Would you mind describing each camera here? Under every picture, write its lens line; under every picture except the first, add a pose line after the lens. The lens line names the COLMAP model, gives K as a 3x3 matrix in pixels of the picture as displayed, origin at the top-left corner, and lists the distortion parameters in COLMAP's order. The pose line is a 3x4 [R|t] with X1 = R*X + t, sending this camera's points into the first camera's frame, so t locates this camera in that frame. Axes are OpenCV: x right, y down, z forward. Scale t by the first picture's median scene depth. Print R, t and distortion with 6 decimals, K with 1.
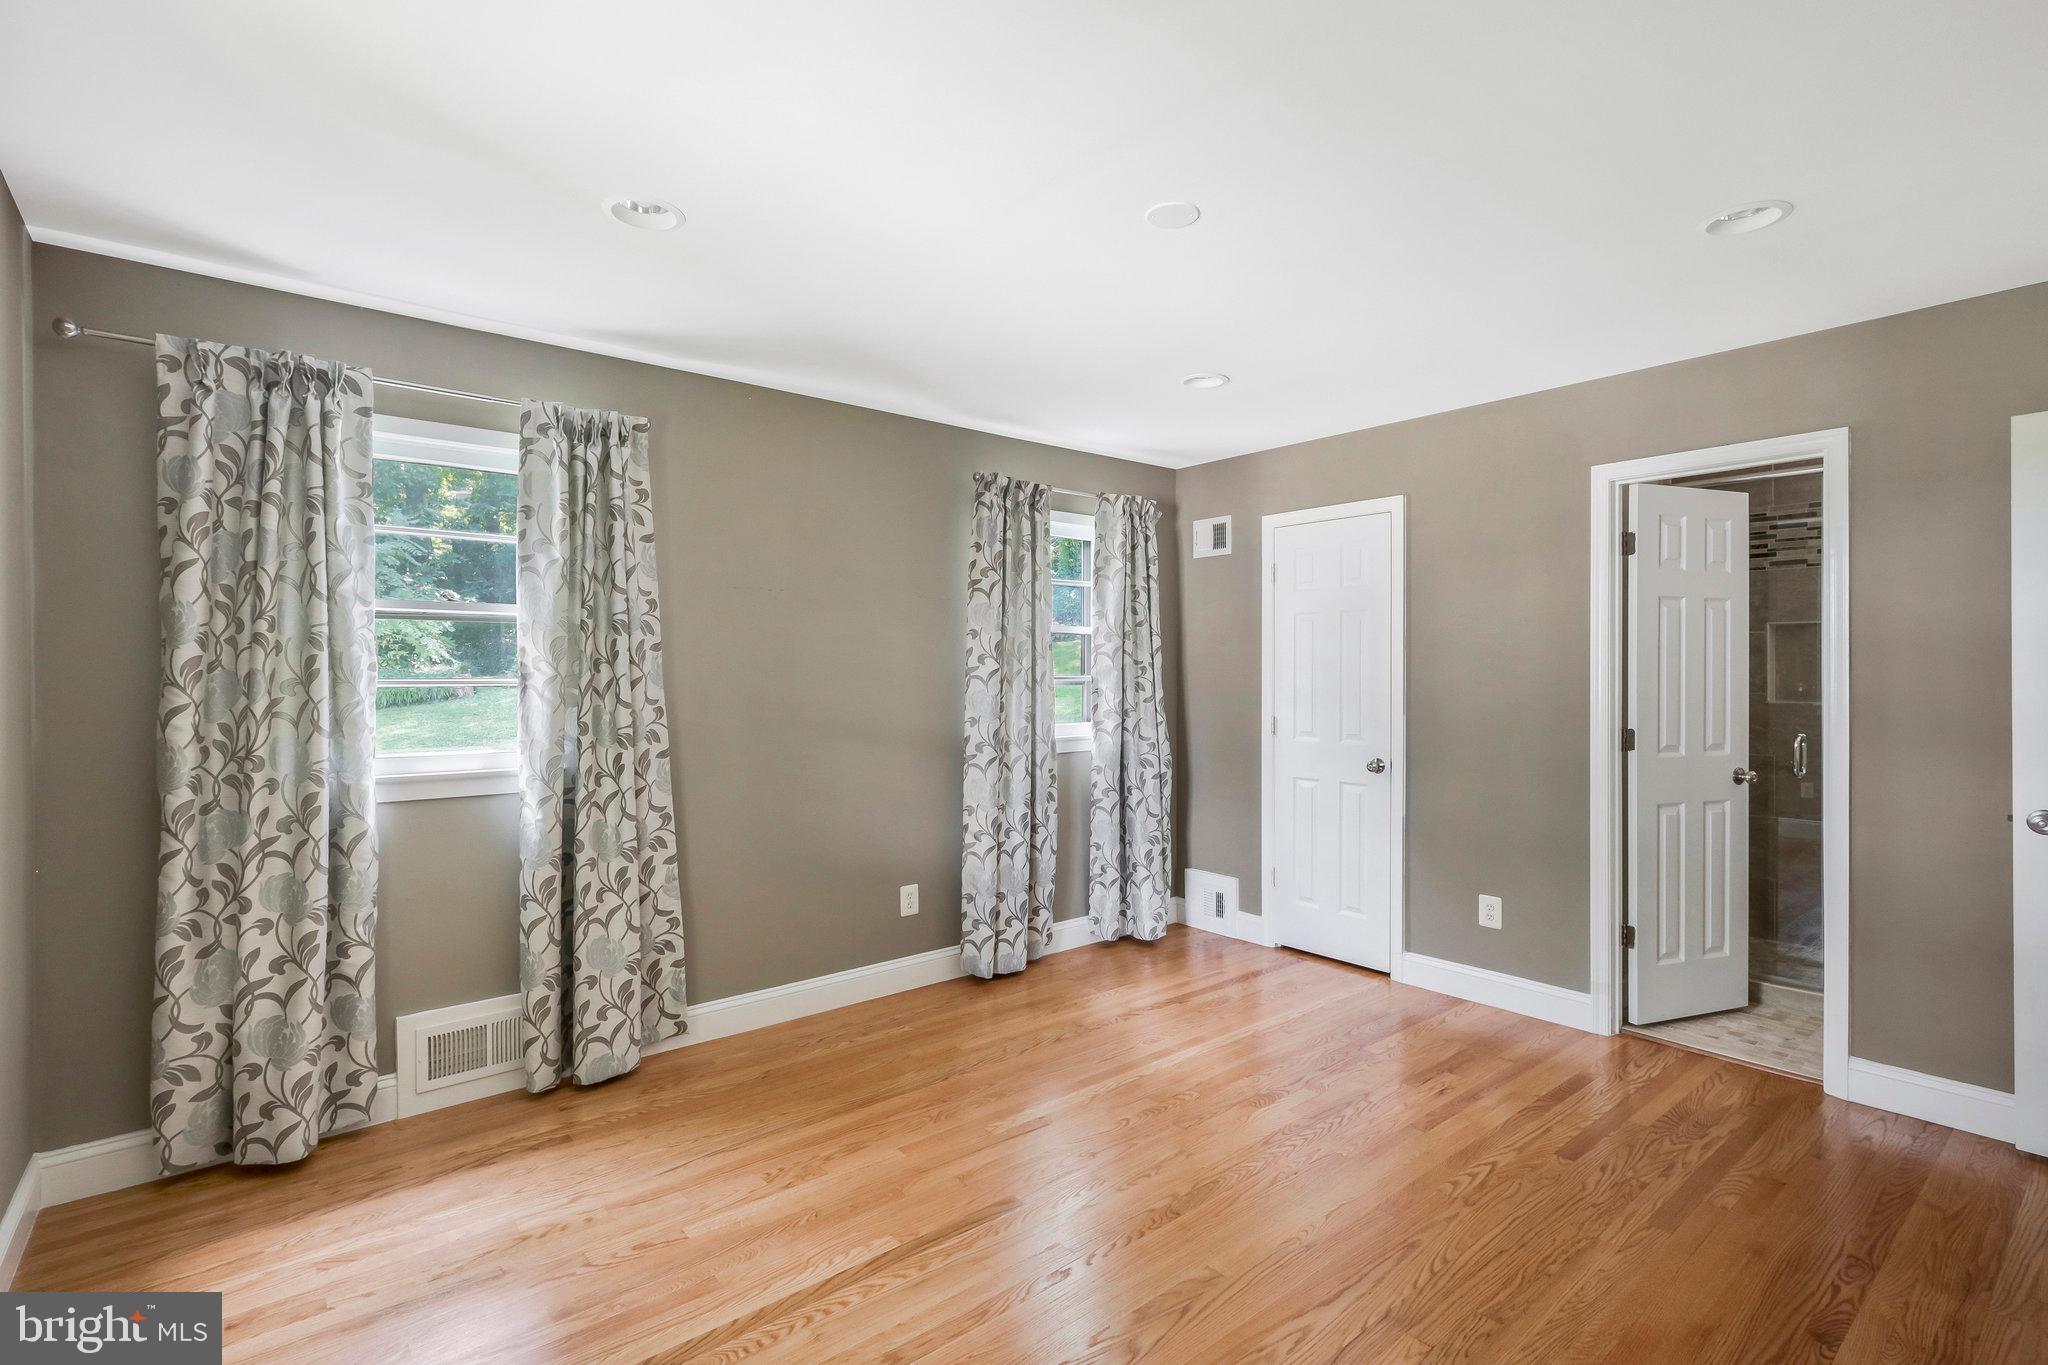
lens RADIAL K [[957.5, 0, 1014.7], [0, 957.5, 672.5], [0, 0, 1]] dist [0.004260, 0.000544]
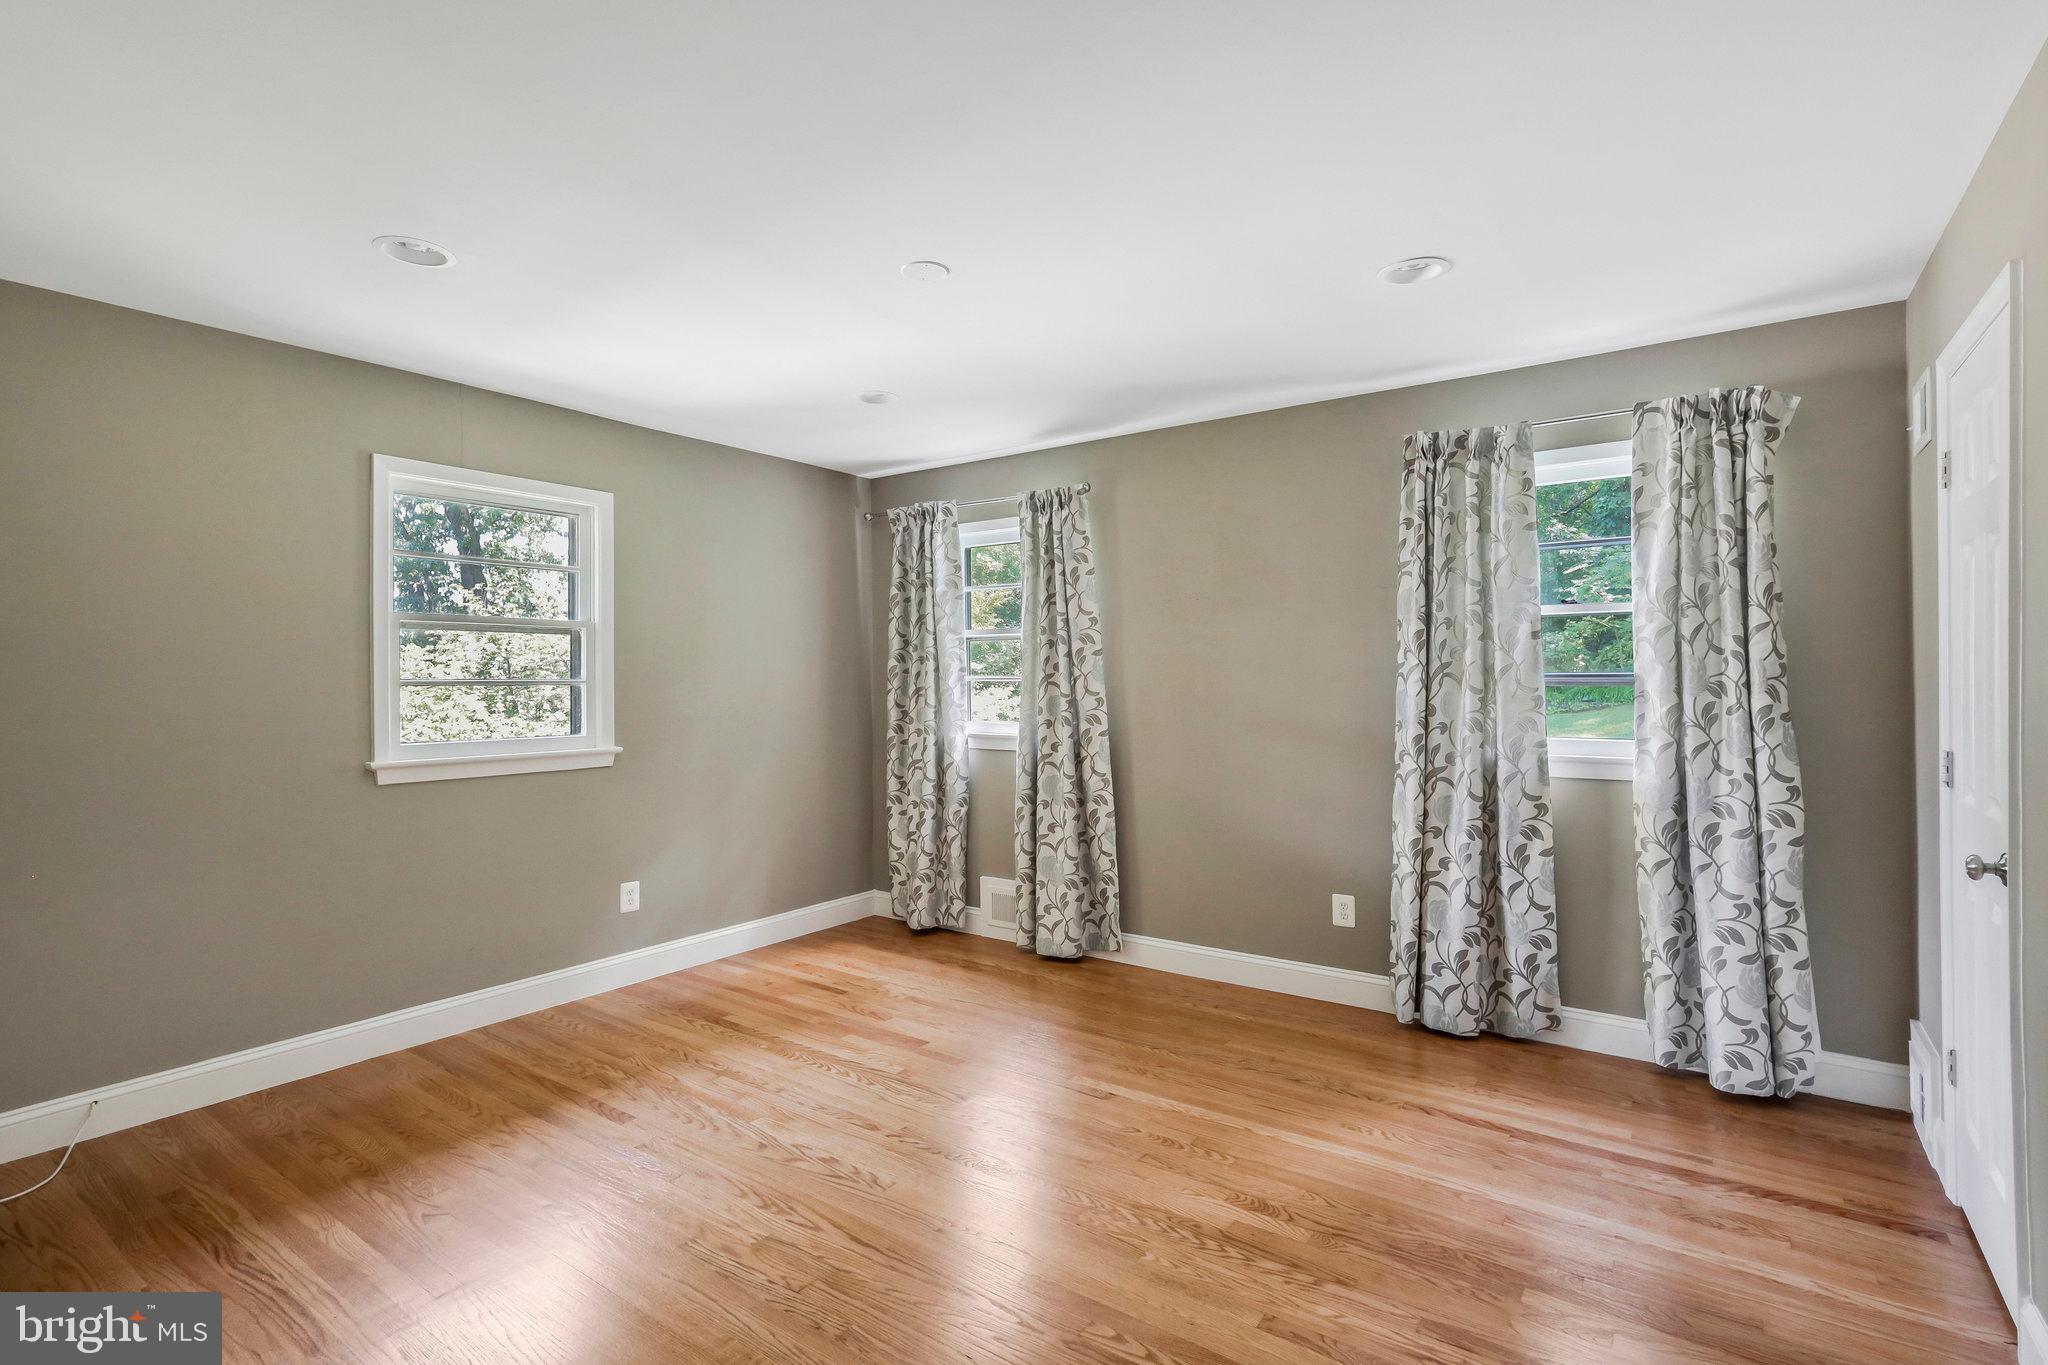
lens RADIAL K [[957.5, 0, 1014.7], [0, 957.5, 672.5], [0, 0, 1]] dist [0.004260, 0.000544]
pose [[0.261371, -0.001555, -0.965237, 0.882355], [0.008631, 0.999962, 0.000726, -0.000365], [0.965200, -0.008520, 0.261374, 0.541614]]
